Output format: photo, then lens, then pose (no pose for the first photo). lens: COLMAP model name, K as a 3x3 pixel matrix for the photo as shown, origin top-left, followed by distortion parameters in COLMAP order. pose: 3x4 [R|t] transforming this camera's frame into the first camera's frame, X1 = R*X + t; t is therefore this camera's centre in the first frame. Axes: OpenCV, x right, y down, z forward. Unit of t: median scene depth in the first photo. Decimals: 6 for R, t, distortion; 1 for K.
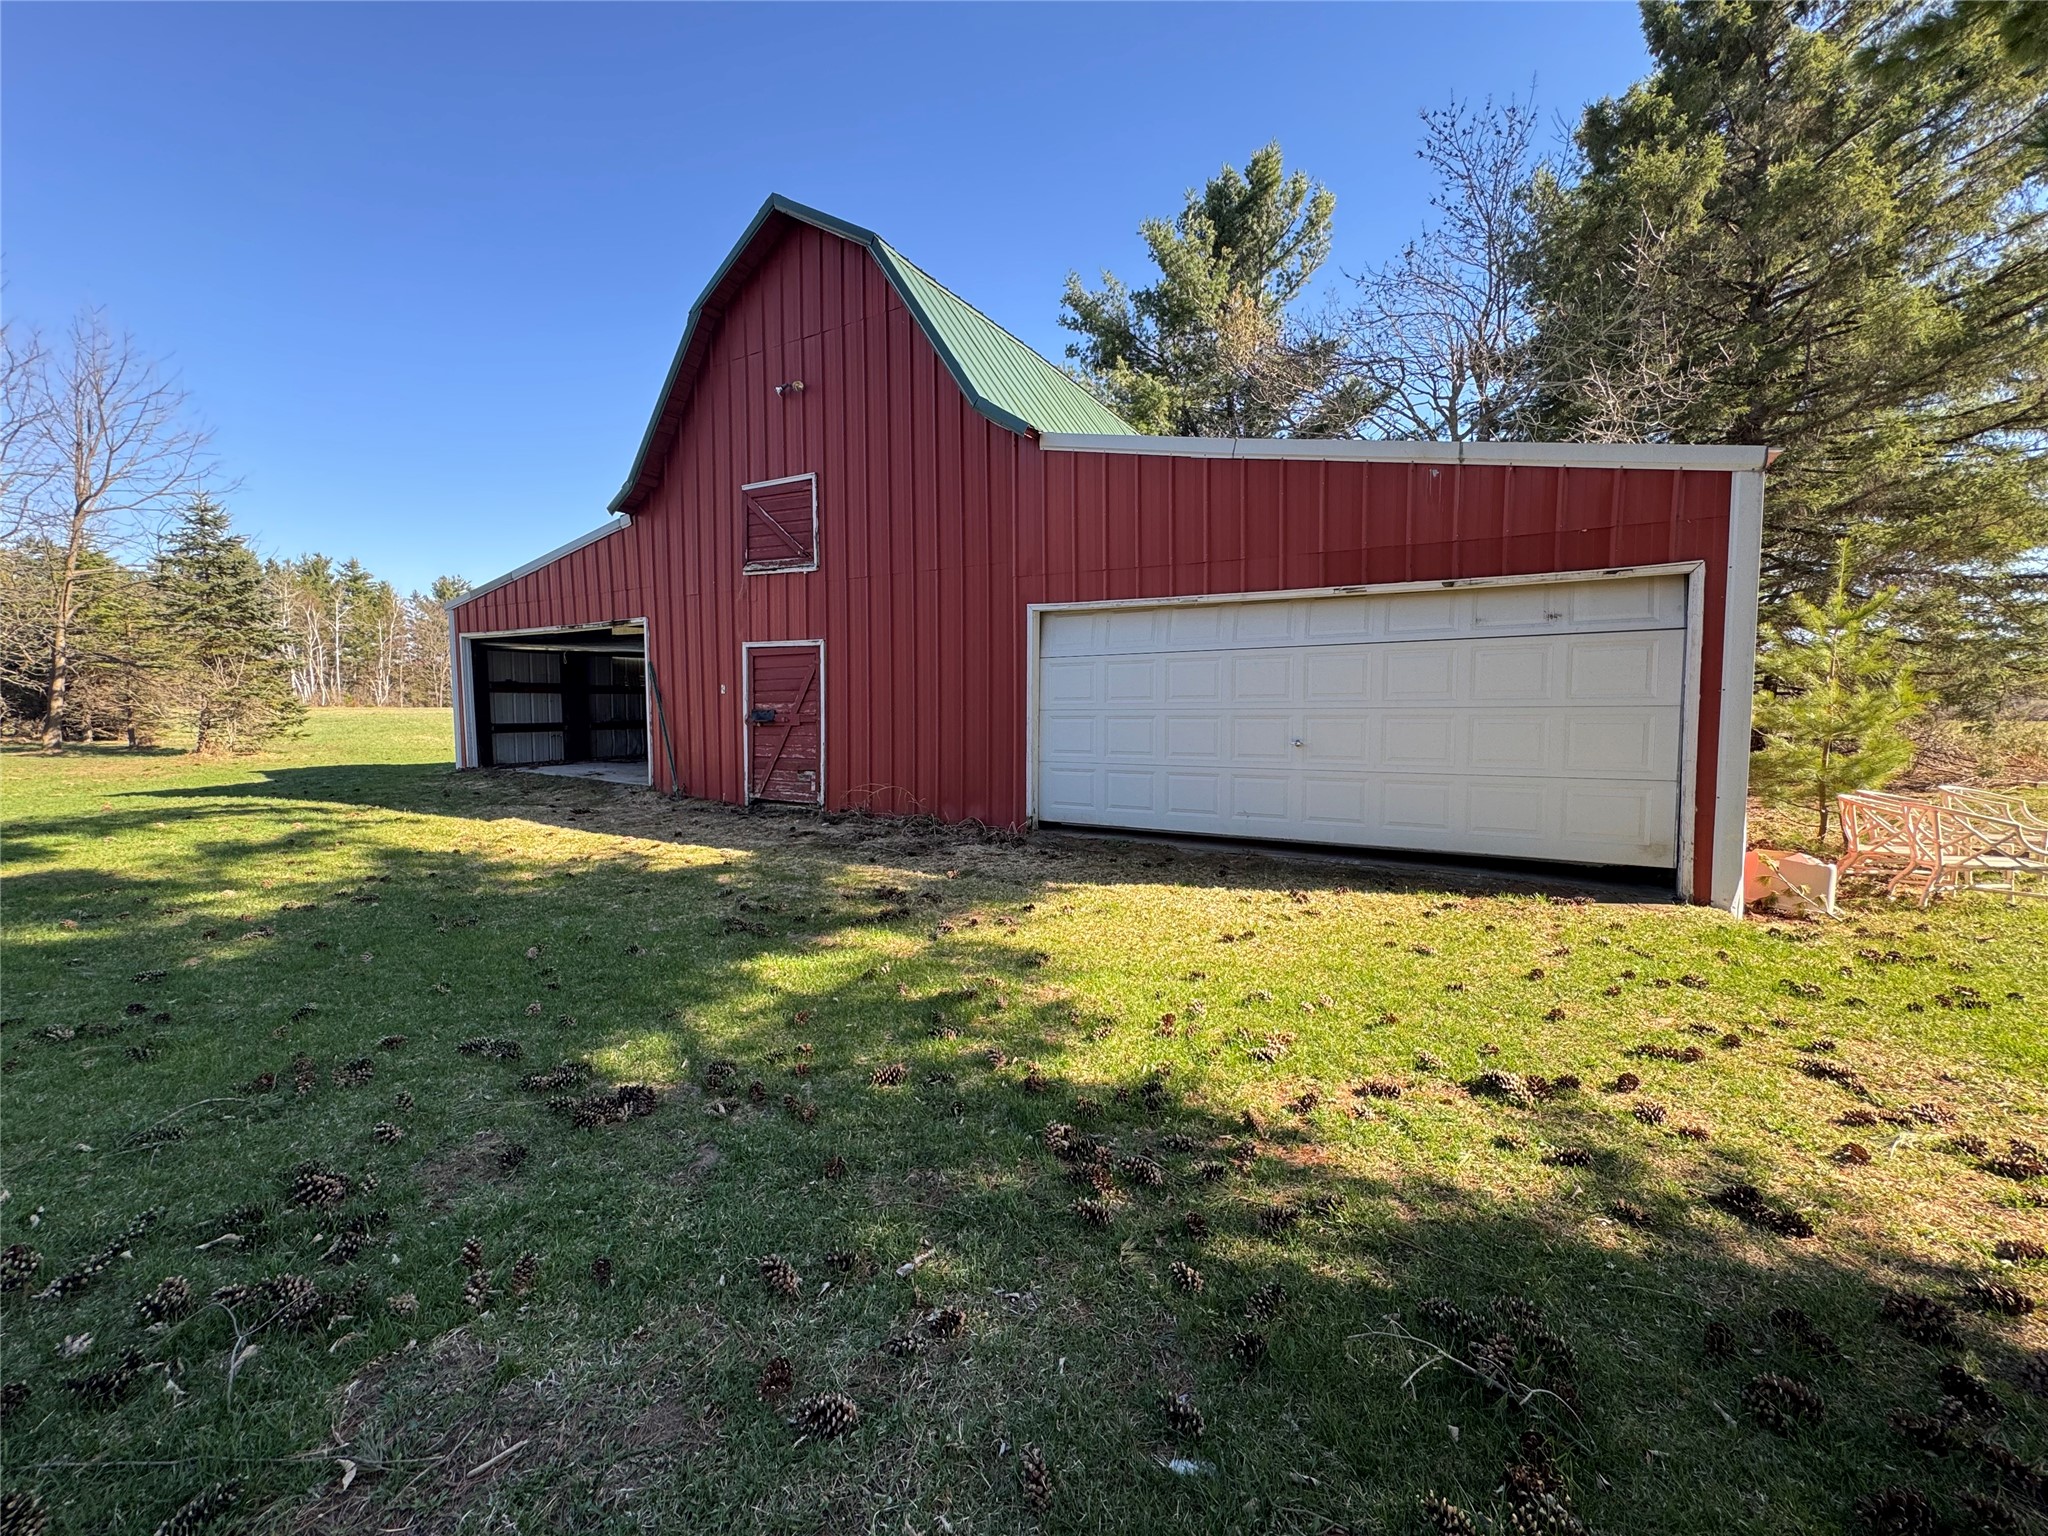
lens RADIAL K [[815.4, 0, 1024.0], [0, 815.4, 768.0], [0, 0, 1]] dist [0.000693, 0.000156]
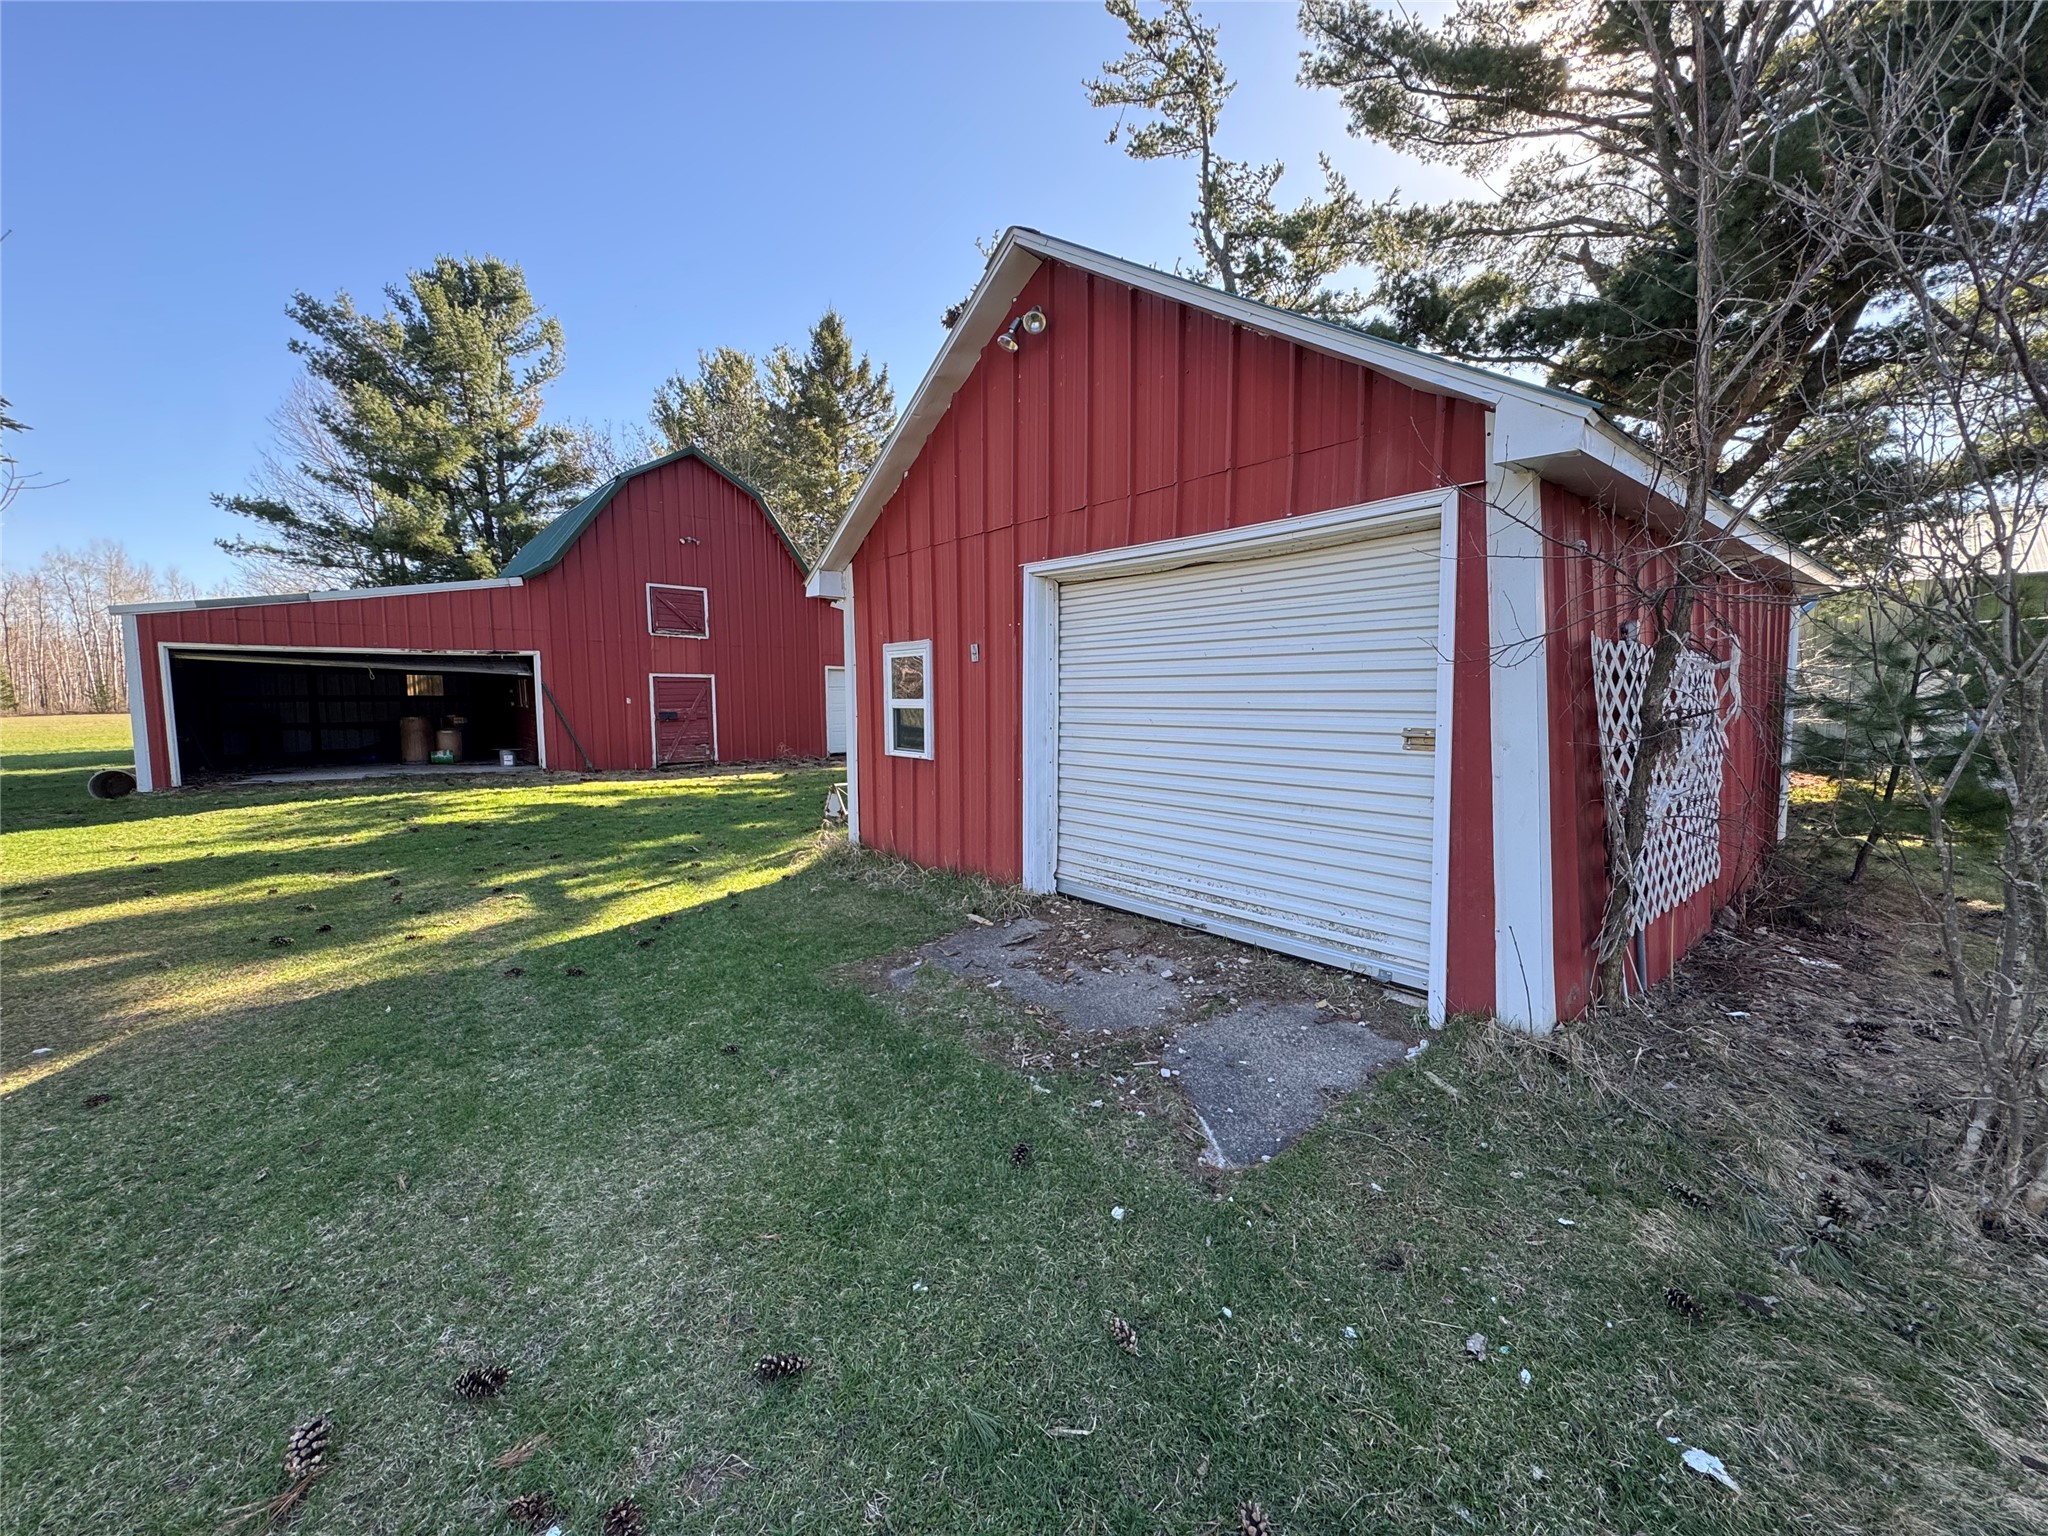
lens RADIAL K [[815.4, 0, 1024.0], [0, 815.4, 768.0], [0, 0, 1]] dist [0.000693, 0.000156]
pose [[0.323939, -0.089209, 0.941863, -1.824390], [0.083640, 0.994347, 0.065413, -0.002565], [-0.942373, 0.057588, 0.329569, -0.315148]]
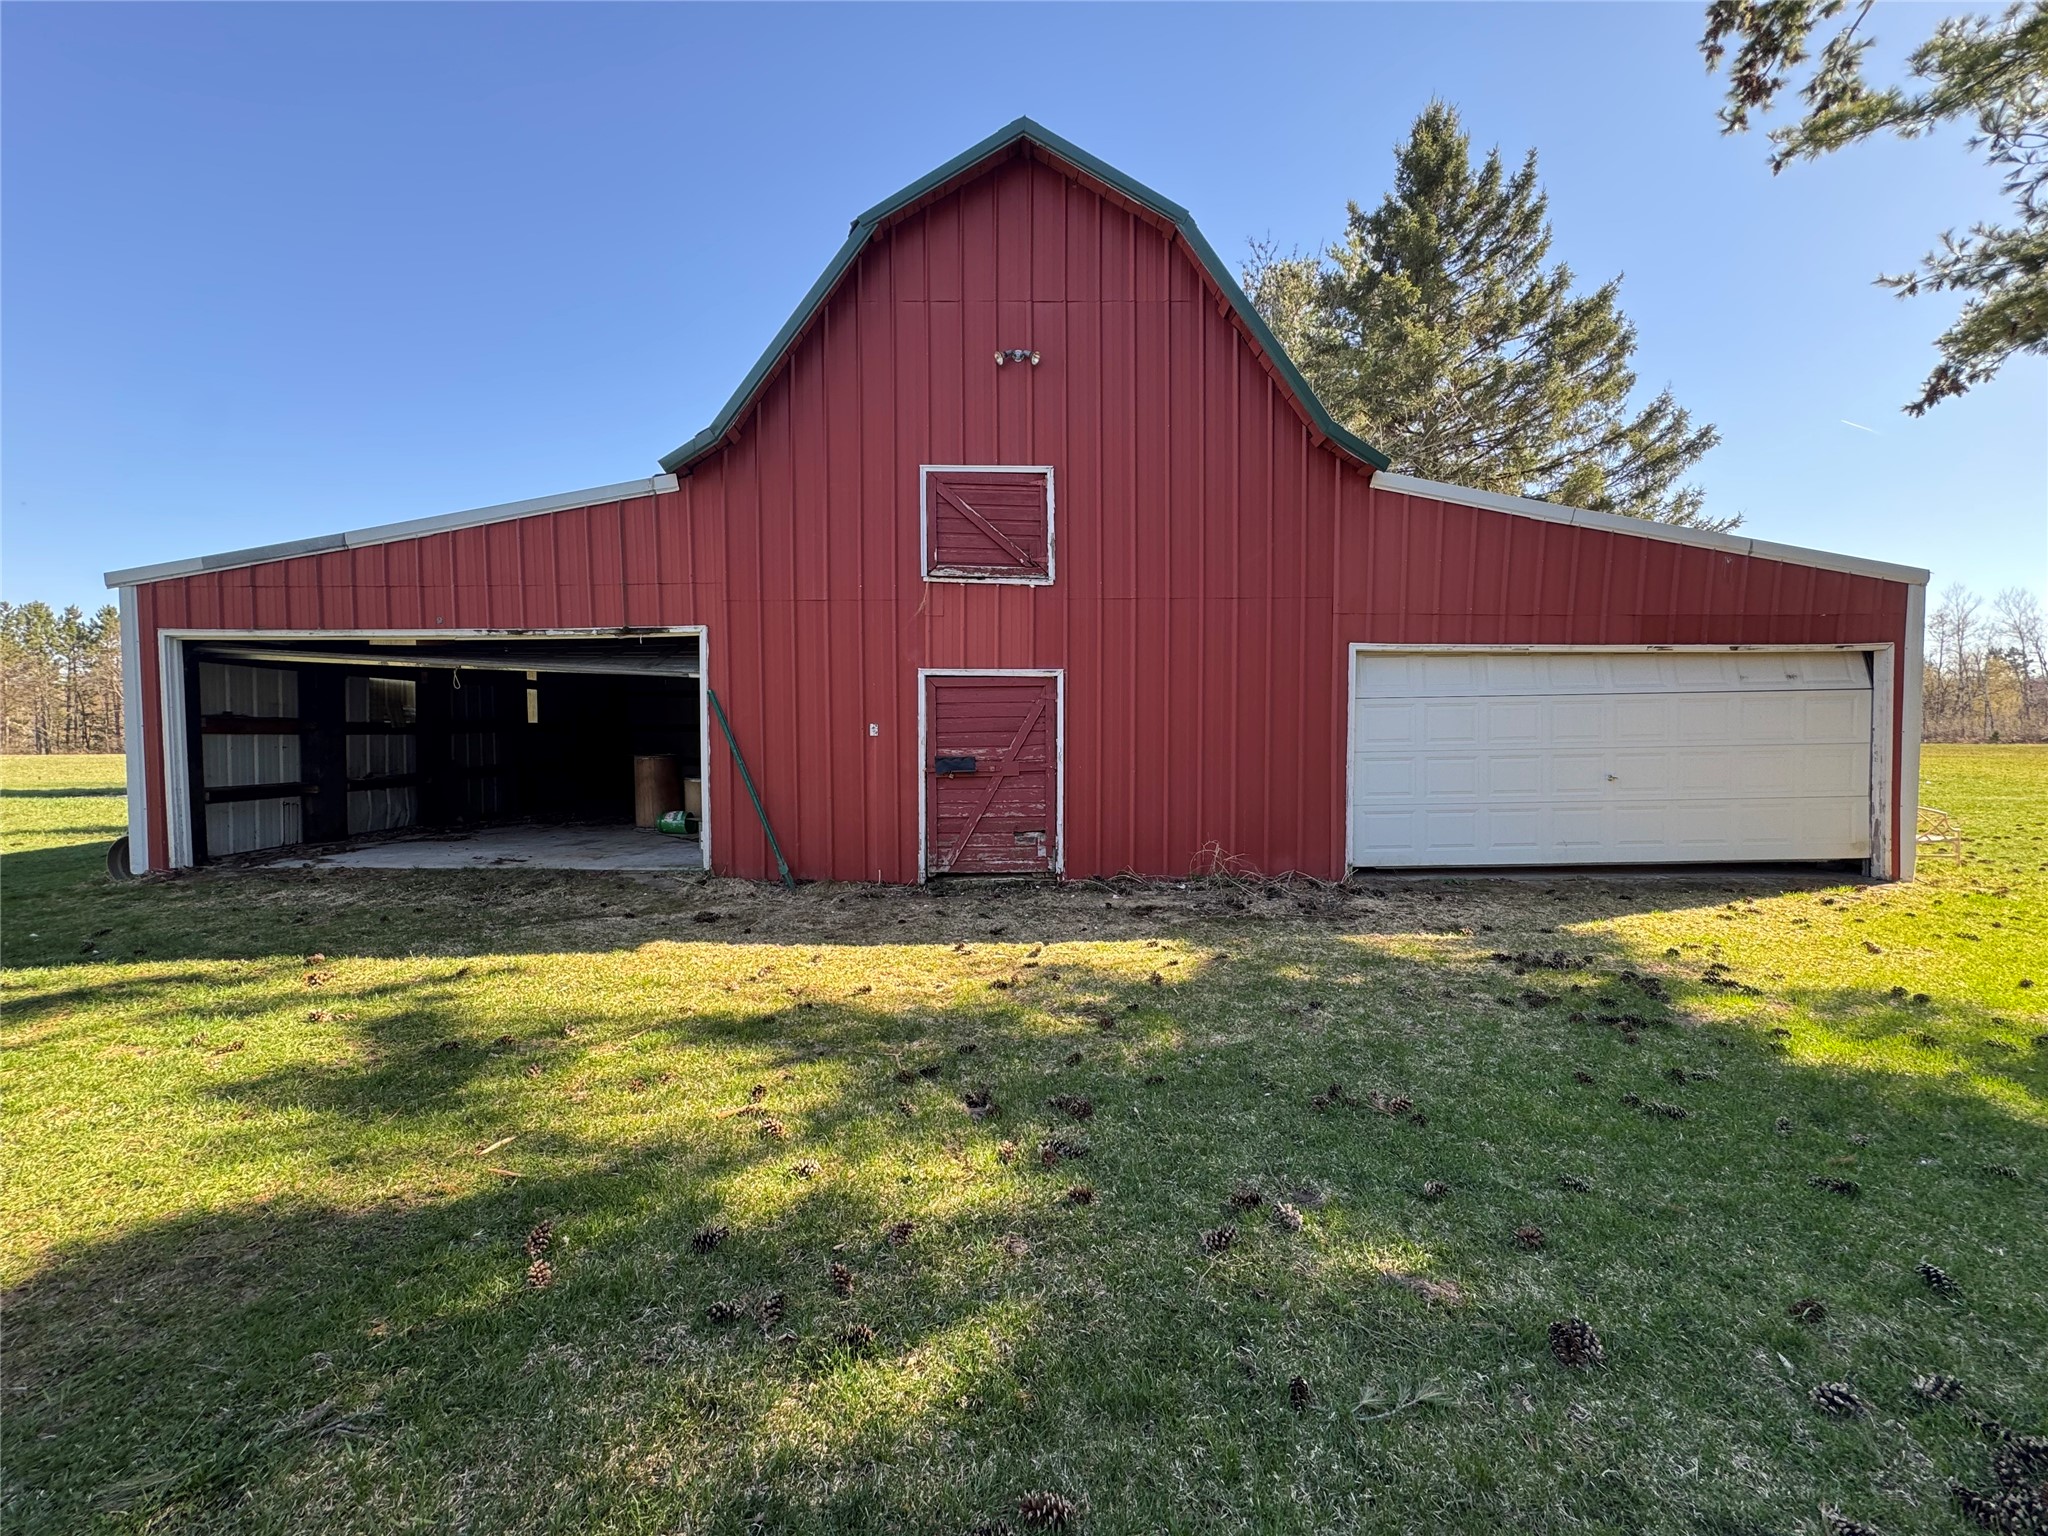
lens RADIAL K [[815.4, 0, 1024.0], [0, 815.4, 768.0], [0, 0, 1]] dist [0.000693, 0.000156]
pose [[0.853407, -0.025858, 0.520603, -0.696286], [0.048409, 0.998384, -0.029765, -0.036162], [-0.518992, 0.050603, 0.853280, 0.323888]]
